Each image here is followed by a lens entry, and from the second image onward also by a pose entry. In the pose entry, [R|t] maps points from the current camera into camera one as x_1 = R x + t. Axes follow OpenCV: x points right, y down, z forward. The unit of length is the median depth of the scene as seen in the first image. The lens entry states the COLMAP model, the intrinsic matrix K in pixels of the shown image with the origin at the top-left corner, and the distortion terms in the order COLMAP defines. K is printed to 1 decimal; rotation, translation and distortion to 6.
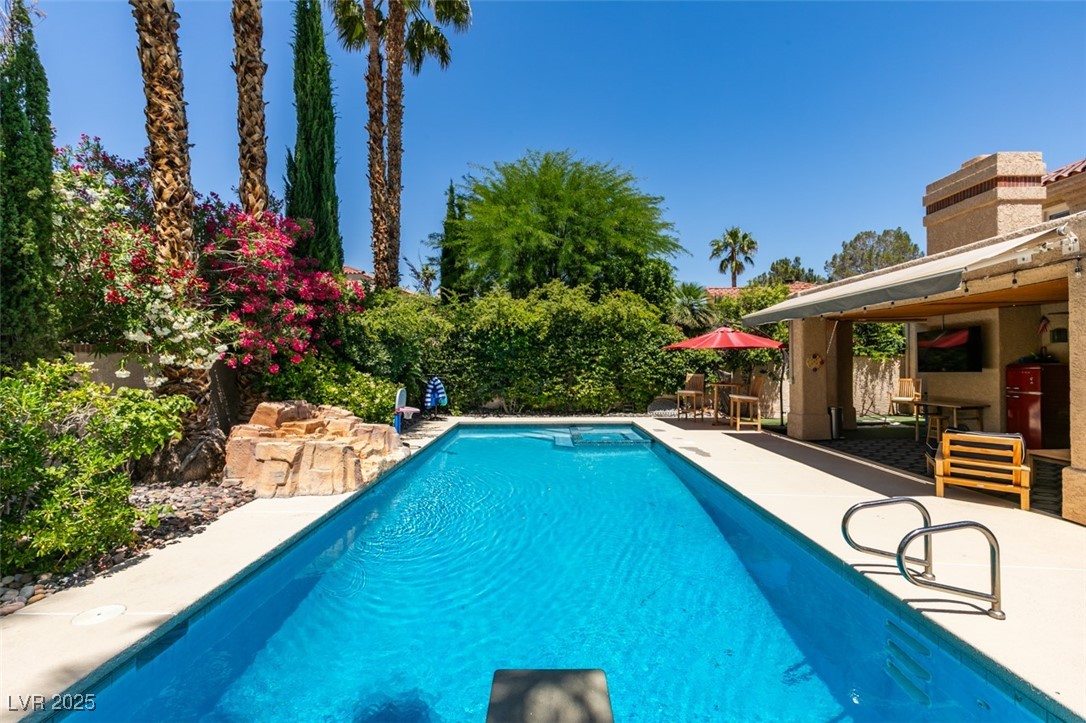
lens RADIAL K [[482.1, 0, 542.5], [0, 482.1, 362.7], [0, 0, 1]] dist [0.001889, 0.000255]
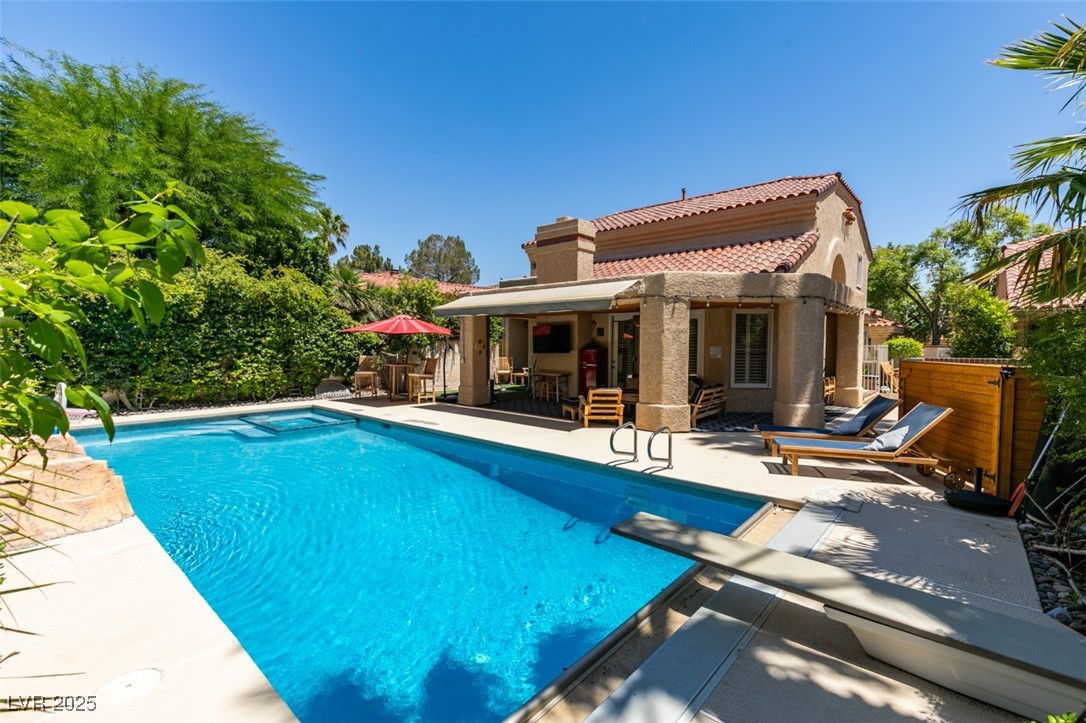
lens RADIAL K [[482.1, 0, 543.9], [0, 482.1, 361.1], [0, 0, 1]] dist [0.001889, 0.000255]
pose [[0.655738, -0.020245, 0.754717, -0.226932], [-0.009581, 0.999337, 0.035132, -0.006139], [-0.754927, -0.030268, 0.655110, 0.003967]]
